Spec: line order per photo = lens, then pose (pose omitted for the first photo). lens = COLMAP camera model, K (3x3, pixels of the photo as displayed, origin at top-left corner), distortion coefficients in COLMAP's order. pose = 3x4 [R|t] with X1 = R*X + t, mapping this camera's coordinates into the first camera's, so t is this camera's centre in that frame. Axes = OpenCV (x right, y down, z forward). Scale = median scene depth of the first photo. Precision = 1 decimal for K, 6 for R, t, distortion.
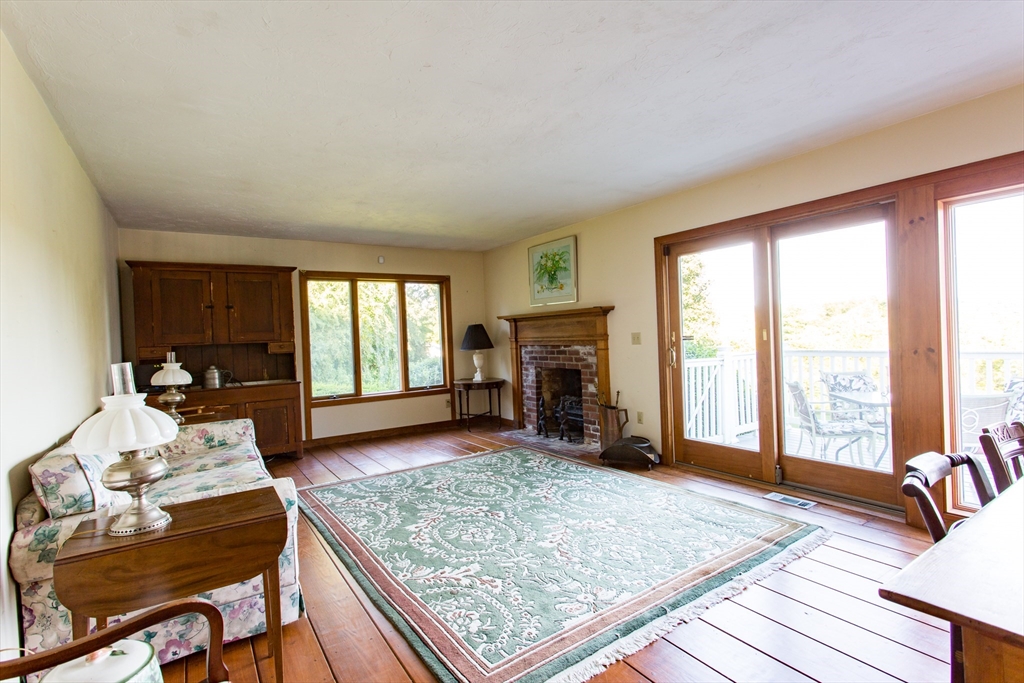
lens RADIAL K [[493.2, 0, 511.6], [0, 493.2, 337.6], [0, 0, 1]] dist [0.000176, 0.000034]
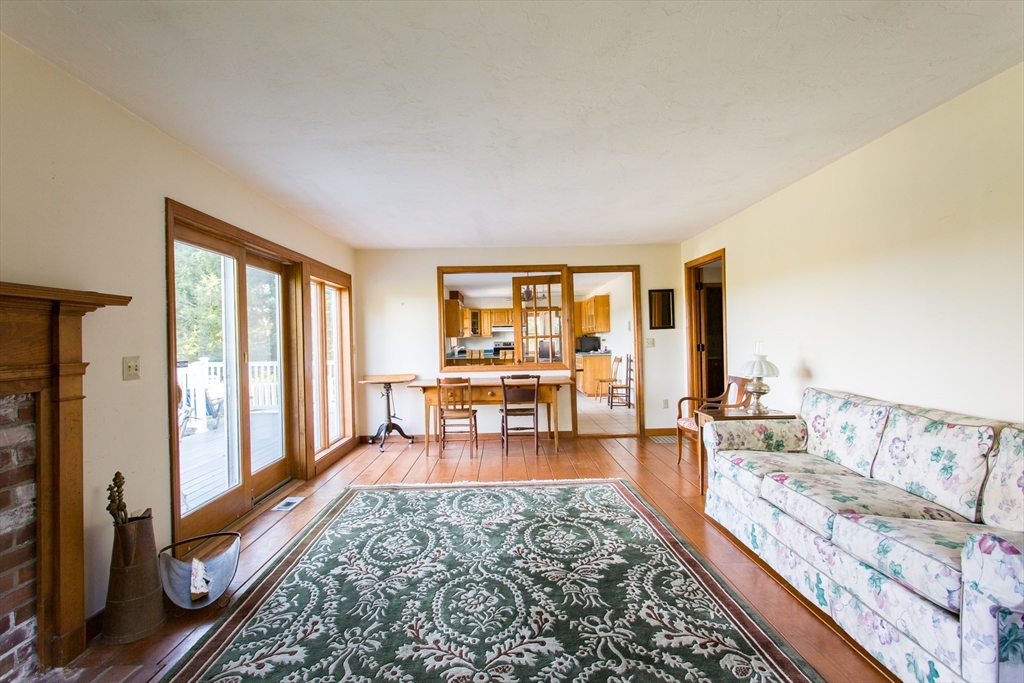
lens RADIAL K [[493.2, 0, 512.3], [0, 493.2, 339.9], [0, 0, 1]] dist [0.000176, 0.000034]
pose [[-0.845009, 0.059538, 0.531427, -0.354916], [0.060798, 0.998035, -0.015140, 0.004144], [-0.531284, 0.019516, -0.846969, 1.225773]]
